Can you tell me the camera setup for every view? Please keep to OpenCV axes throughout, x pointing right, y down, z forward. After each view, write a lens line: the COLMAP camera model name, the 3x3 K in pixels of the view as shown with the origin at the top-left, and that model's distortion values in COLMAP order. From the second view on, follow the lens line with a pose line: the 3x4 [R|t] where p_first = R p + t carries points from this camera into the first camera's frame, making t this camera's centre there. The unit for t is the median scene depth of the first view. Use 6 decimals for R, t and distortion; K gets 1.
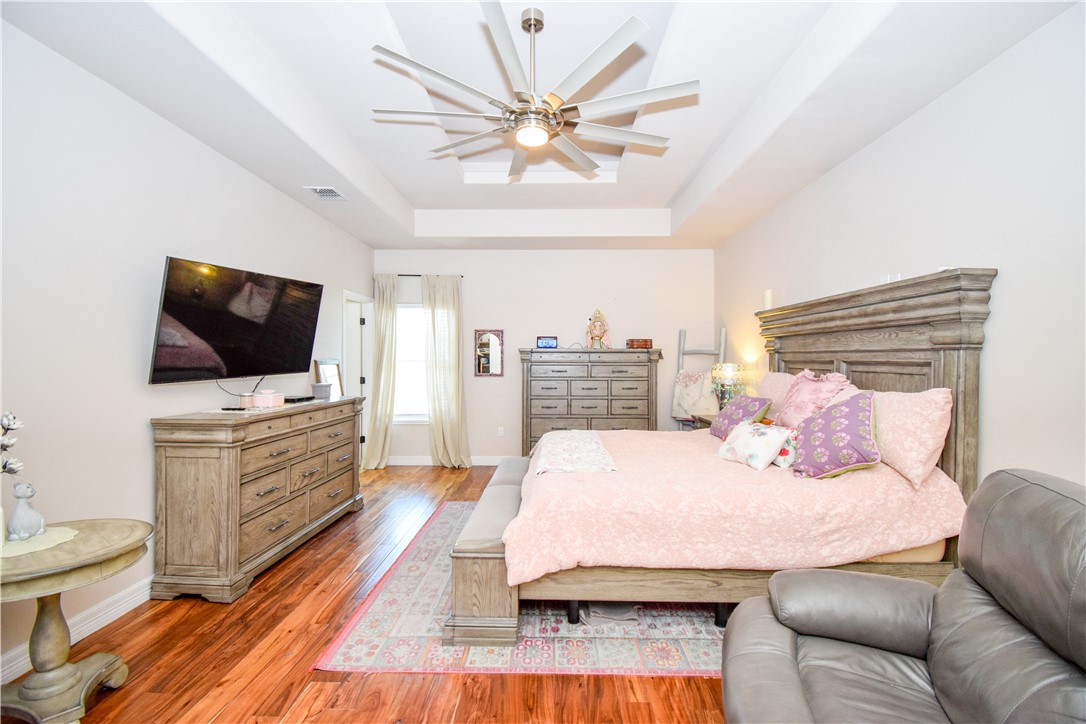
lens RADIAL K [[483.8, 0, 558.8], [0, 483.8, 359.6], [0, 0, 1]] dist [0.017378, -0.022962]
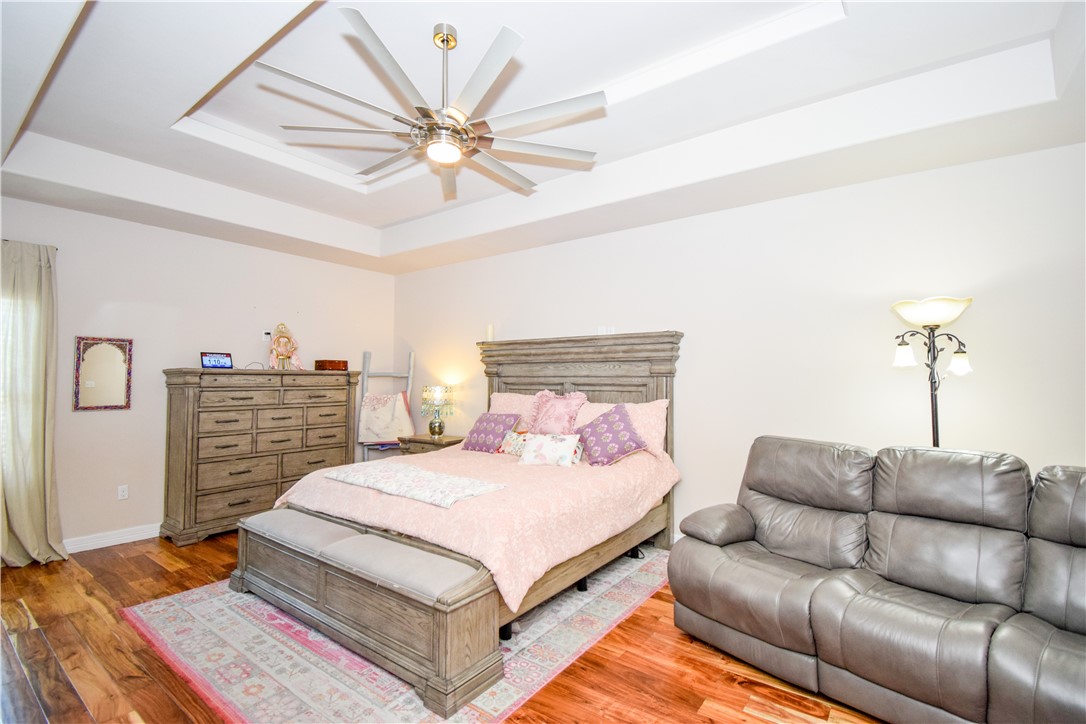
lens RADIAL K [[483.8, 0, 558.8], [0, 483.8, 359.6], [0, 0, 1]] dist [0.017378, -0.022962]
pose [[0.572952, 0.032185, 0.818957, -0.555849], [0.002581, 0.999153, -0.041073, -0.007884], [-0.819585, 0.025647, 0.572384, 0.214862]]
